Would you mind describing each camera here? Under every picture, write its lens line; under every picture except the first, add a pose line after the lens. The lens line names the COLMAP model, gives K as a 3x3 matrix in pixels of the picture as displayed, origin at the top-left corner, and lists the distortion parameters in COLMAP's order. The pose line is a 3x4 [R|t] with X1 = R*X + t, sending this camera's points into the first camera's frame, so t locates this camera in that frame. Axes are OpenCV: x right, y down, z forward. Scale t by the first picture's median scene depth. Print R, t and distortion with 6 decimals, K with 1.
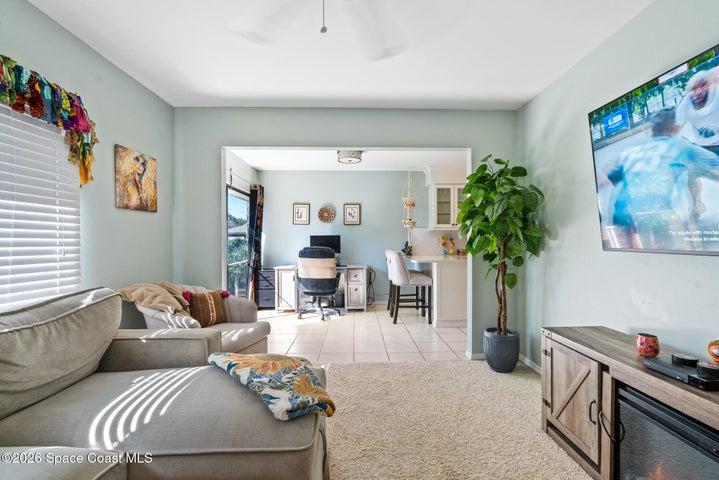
lens RADIAL K [[328.4, 0, 360.1], [0, 328.4, 239.1], [0, 0, 1]] dist [0.000267, 0.000305]
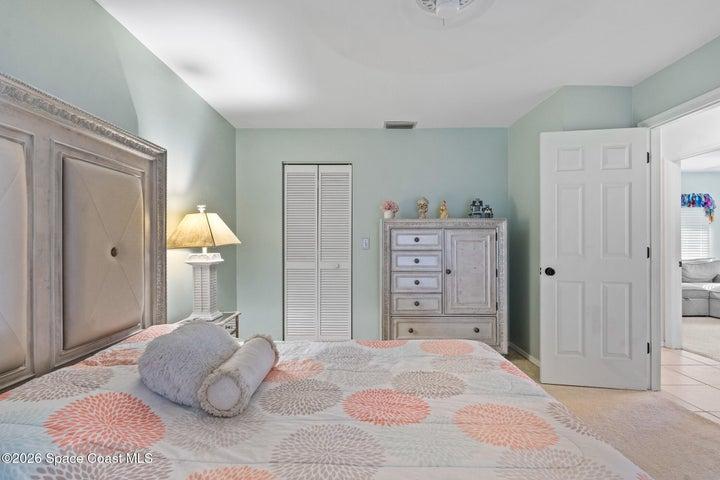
lens RADIAL K [[346.5, 0, 360.2], [0, 346.5, 239.7], [0, 0, 1]] dist [-0.002365, -0.000296]
pose [[-0.008288, -0.012039, -0.999893, 2.363304], [0.010052, 0.999876, -0.012122, -0.009895], [0.999915, -0.010151, -0.008166, -2.196951]]
